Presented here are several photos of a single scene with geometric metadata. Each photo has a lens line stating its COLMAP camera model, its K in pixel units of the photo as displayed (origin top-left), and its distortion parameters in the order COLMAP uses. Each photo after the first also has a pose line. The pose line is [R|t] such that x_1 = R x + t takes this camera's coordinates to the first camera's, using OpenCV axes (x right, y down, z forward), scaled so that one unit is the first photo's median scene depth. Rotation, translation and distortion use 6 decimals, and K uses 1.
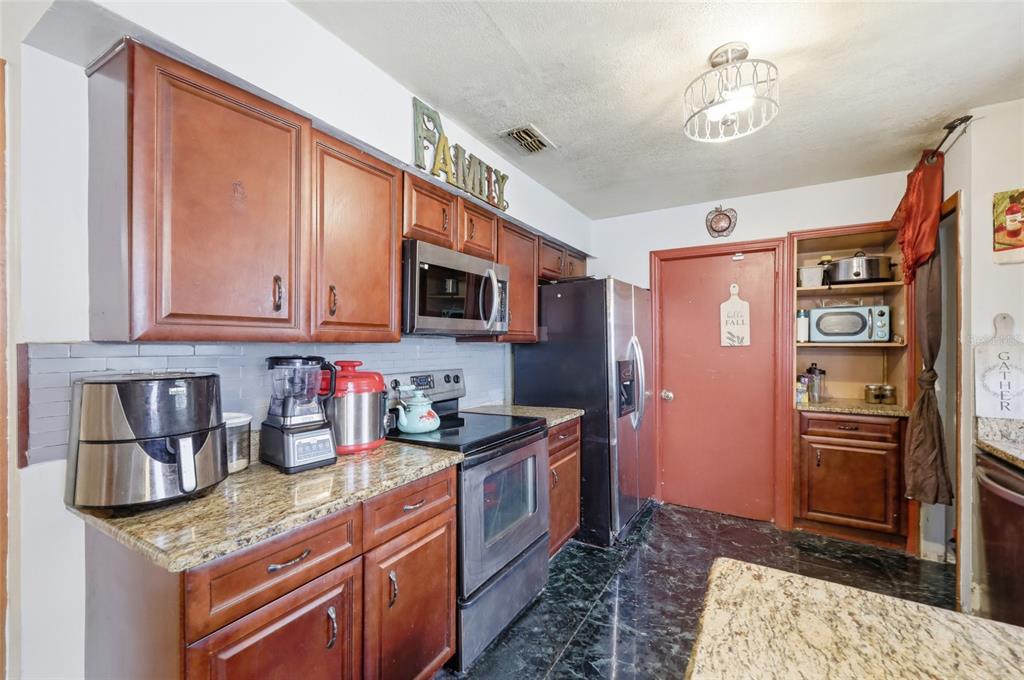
lens RADIAL K [[419.0, 0, 514.4], [0, 419.0, 343.7], [0, 0, 1]] dist [-0.001133, -0.000254]
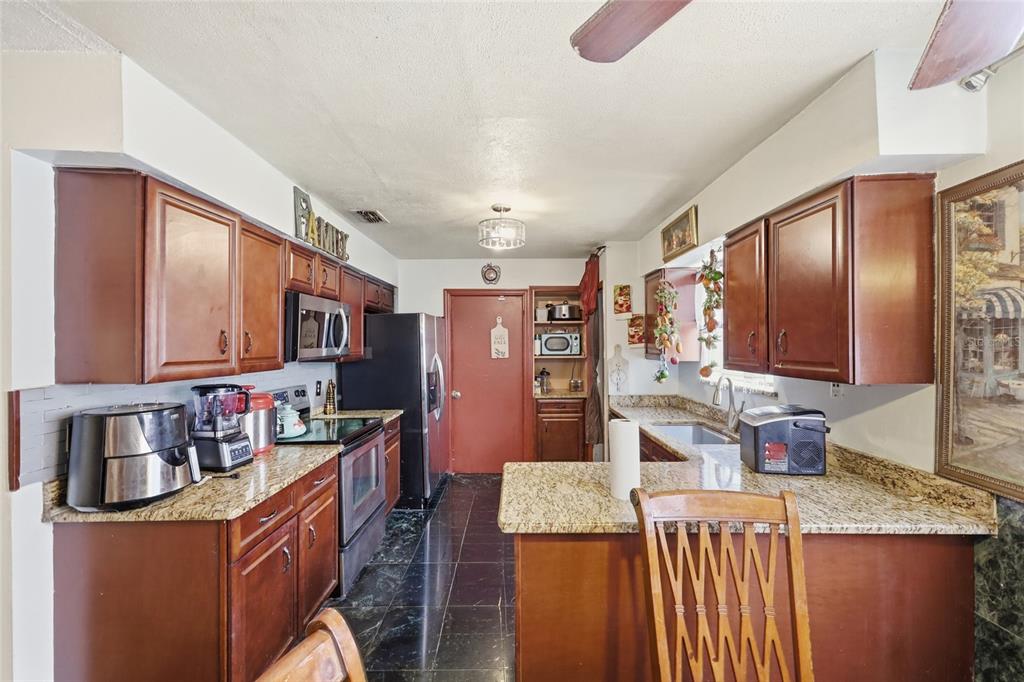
lens RADIAL K [[411.2, 0, 512.0], [0, 411.2, 341.0], [0, 0, 1]] dist [-0.000720, -0.000116]
pose [[0.860915, -0.000846, 0.508748, -0.228105], [0.005853, 0.999949, -0.008242, -0.056097], [-0.508715, 0.010073, 0.860876, -0.354107]]
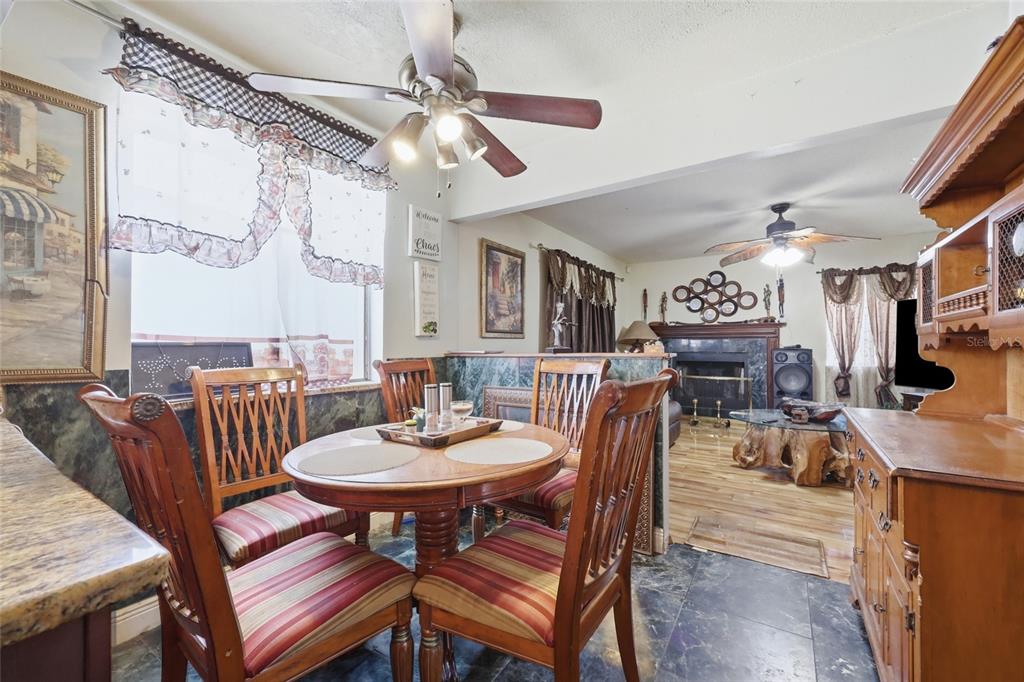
lens RADIAL K [[419.0, 0, 514.4], [0, 419.0, 344.7], [0, 0, 1]] dist [-0.001133, -0.000254]
pose [[-0.999282, -0.000707, 0.037876, -0.116845], [-0.000654, 0.999999, 0.001412, 0.082659], [-0.037877, 0.001386, -0.999281, 0.309360]]
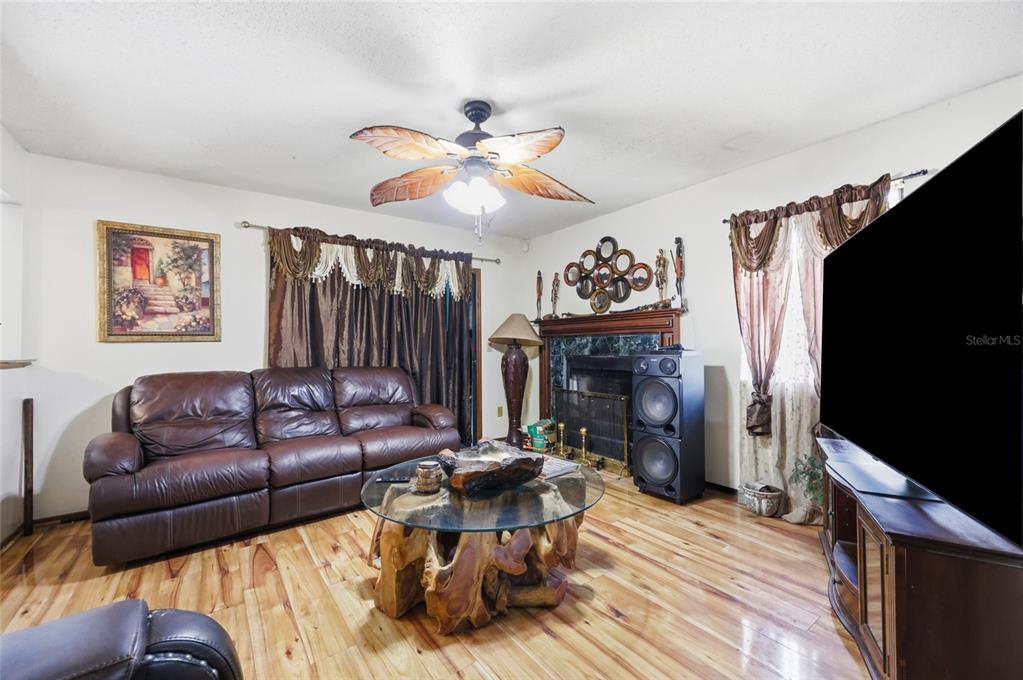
lens RADIAL K [[418.6, 0, 513.9], [0, 418.6, 343.7], [0, 0, 1]] dist [-0.001133, -0.000254]
pose [[-0.924755, 0.009560, 0.380443, -1.449554], [0.010469, 0.999945, 0.000318, 0.077234], [-0.380420, 0.004277, -0.924804, -0.467185]]
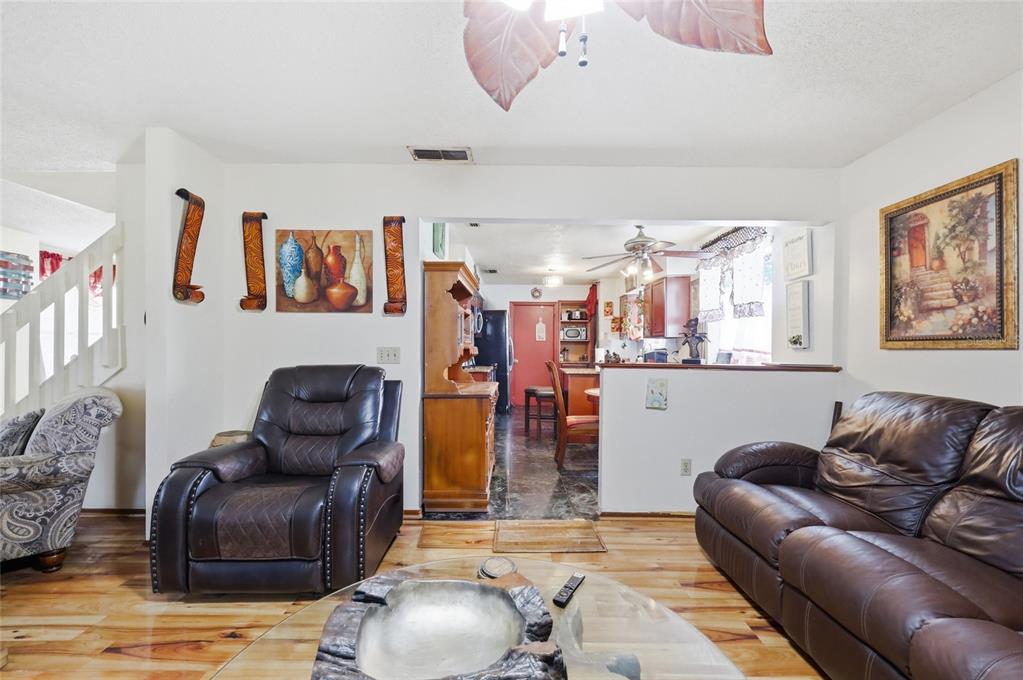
lens RADIAL K [[418.6, 0, 513.9], [0, 418.6, 343.7], [0, 0, 1]] dist [-0.001133, -0.000254]
pose [[0.861504, 0.009170, 0.507668, -1.227570], [-0.005226, 0.999944, -0.009193, 0.062623], [-0.507723, 0.005267, 0.861504, -1.518323]]
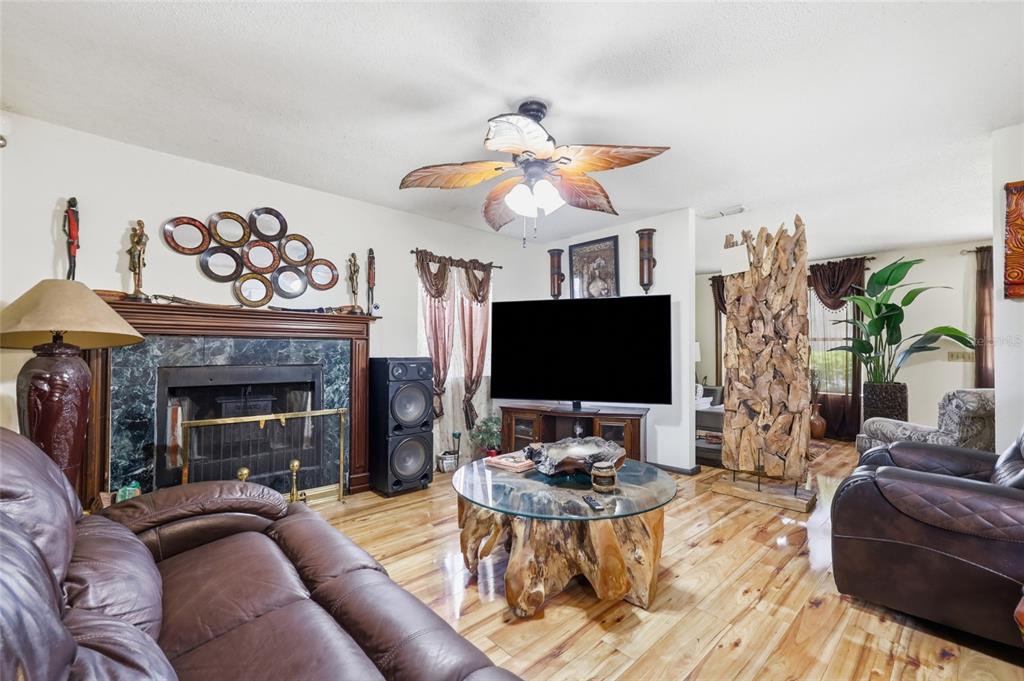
lens RADIAL K [[427.6, 0, 515.8], [0, 427.6, 344.9], [0, 0, 1]] dist [-0.001089, -0.000130]
pose [[-0.277764, -0.016266, -0.960512, -0.170786], [-0.011091, 0.999844, -0.013725, 0.079290], [0.960585, 0.006841, -0.277901, -1.053908]]
